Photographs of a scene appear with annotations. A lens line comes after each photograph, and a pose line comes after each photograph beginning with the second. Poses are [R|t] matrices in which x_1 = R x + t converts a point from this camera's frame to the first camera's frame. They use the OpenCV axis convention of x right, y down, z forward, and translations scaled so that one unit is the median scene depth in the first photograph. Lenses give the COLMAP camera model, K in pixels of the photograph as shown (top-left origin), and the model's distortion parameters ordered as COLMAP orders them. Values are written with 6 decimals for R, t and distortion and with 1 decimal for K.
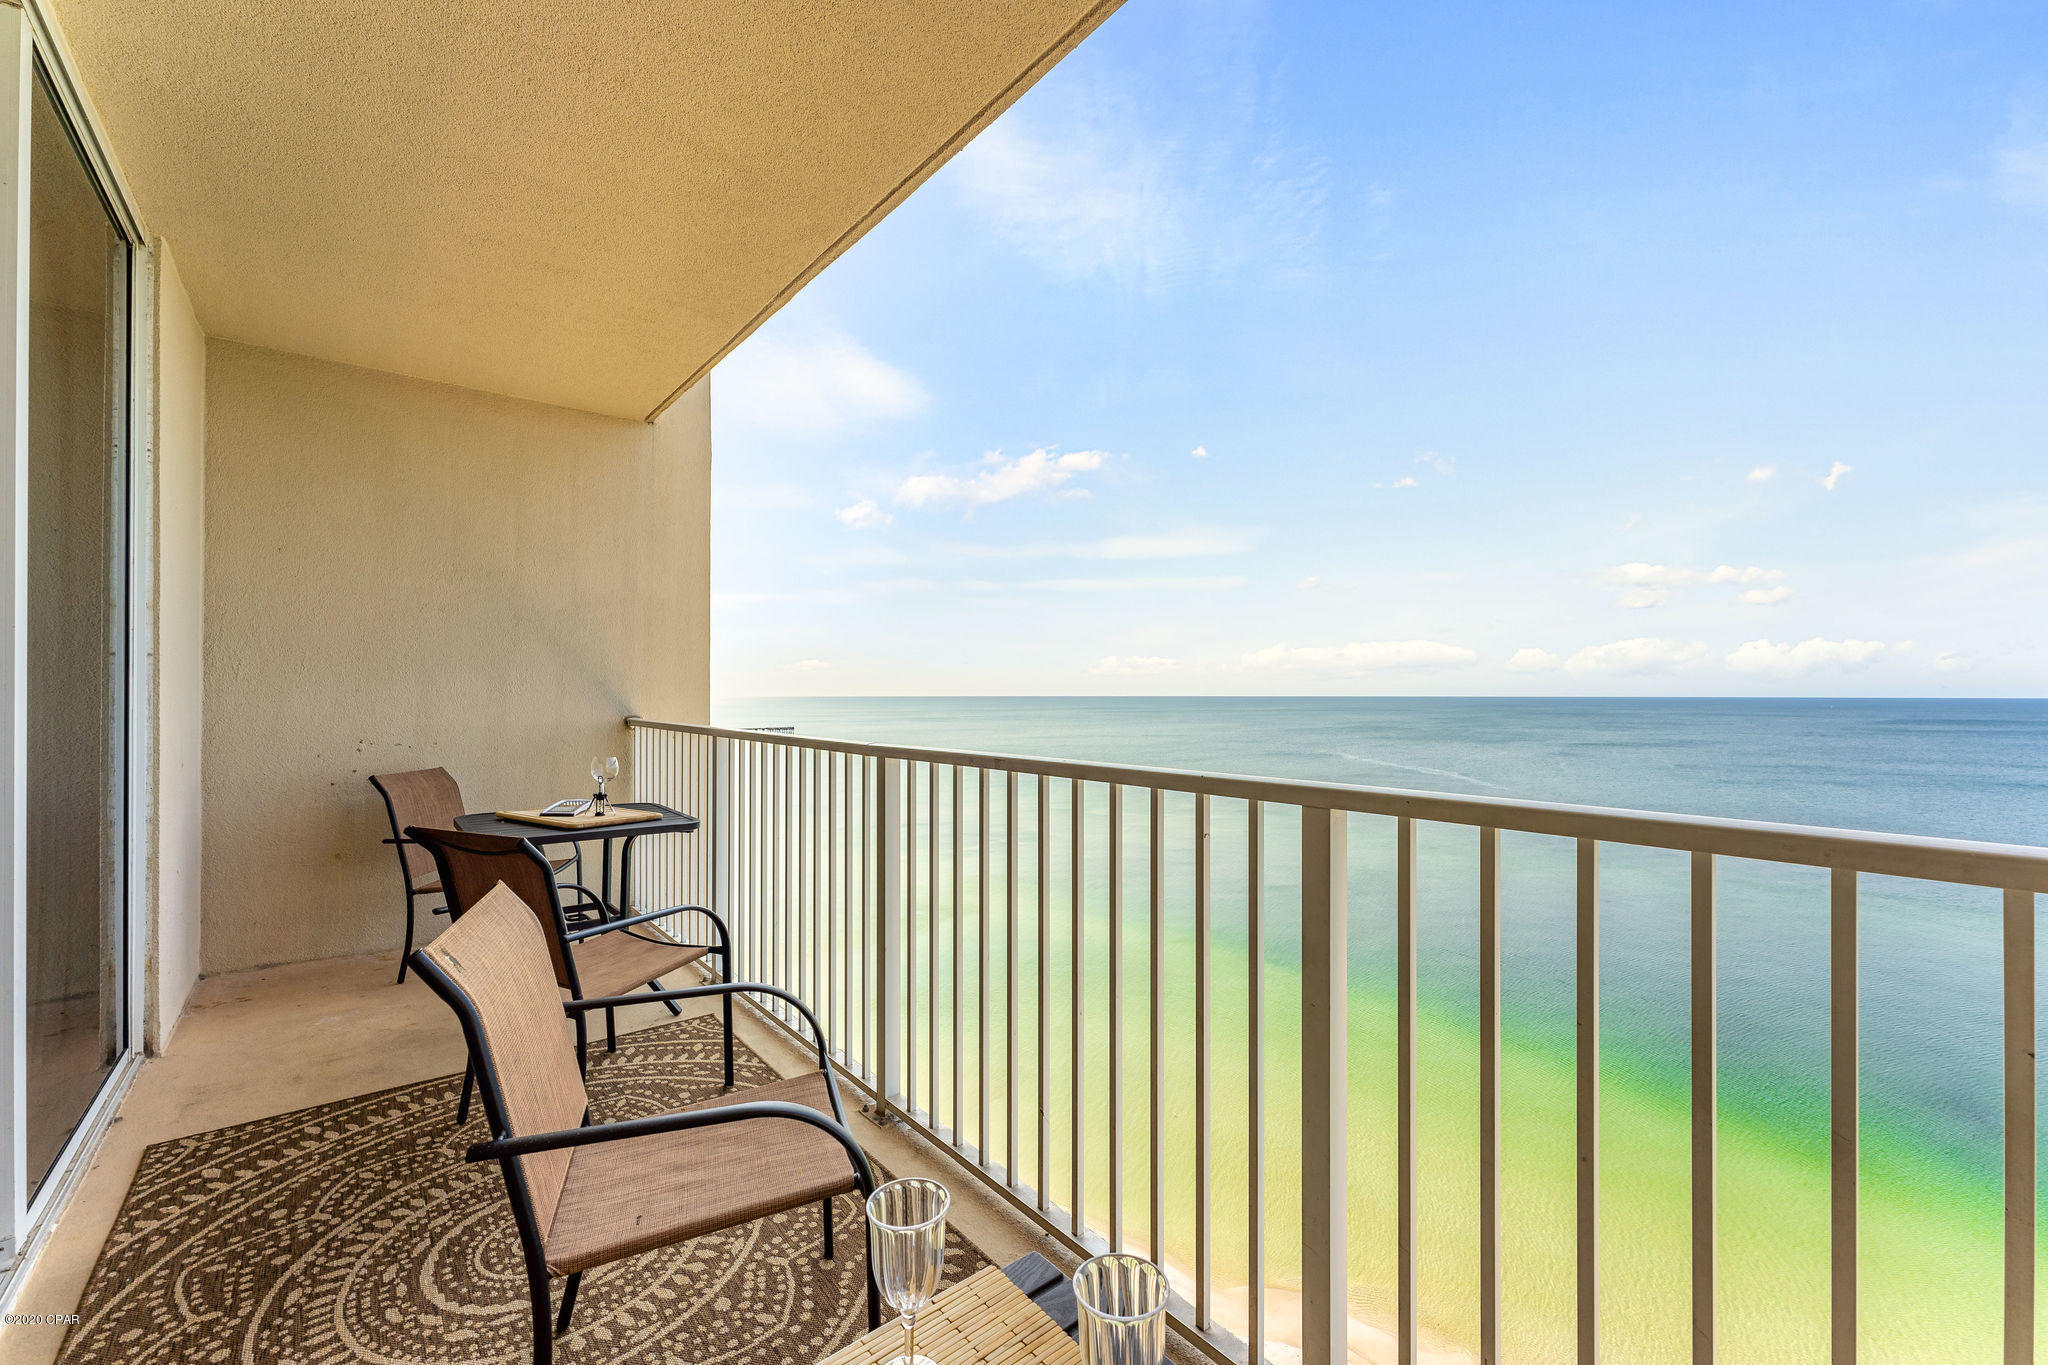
lens RADIAL K [[876.4, 0, 1028.2], [0, 876.4, 689.6], [0, 0, 1]] dist [0.000963, 0.000235]
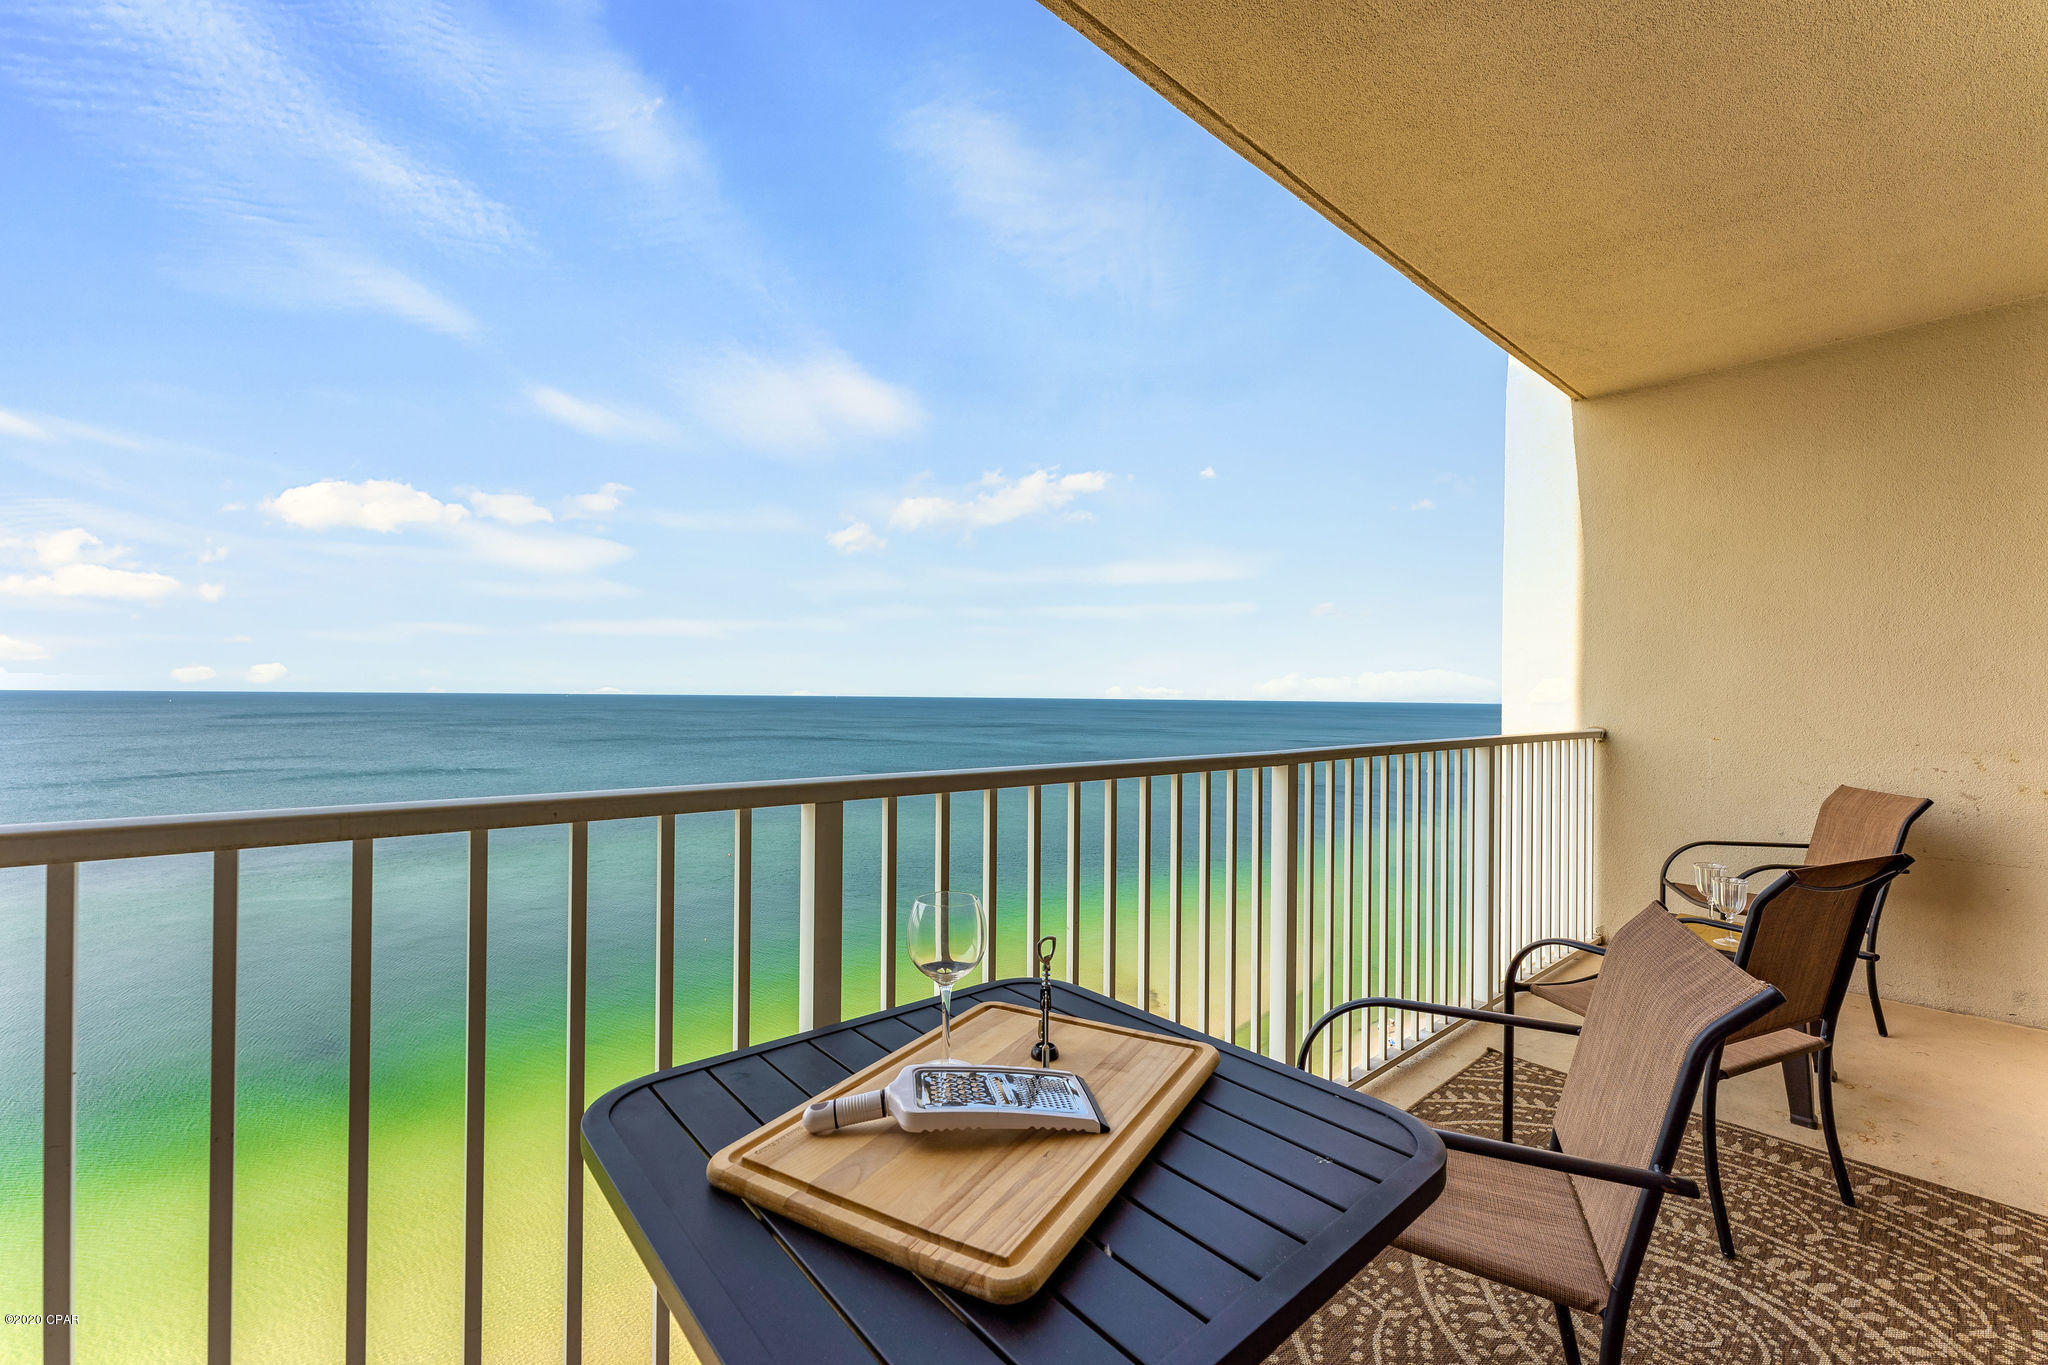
lens RADIAL K [[838.0, 0, 1025.3], [0, 838.0, 699.7], [0, 0, 1]] dist [-0.001427, -0.000641]
pose [[-0.056913, -0.003772, 0.998372, -1.438445], [-0.013556, 0.999904, 0.003005, 0.007571], [-0.998287, -0.013363, -0.056959, 1.826366]]
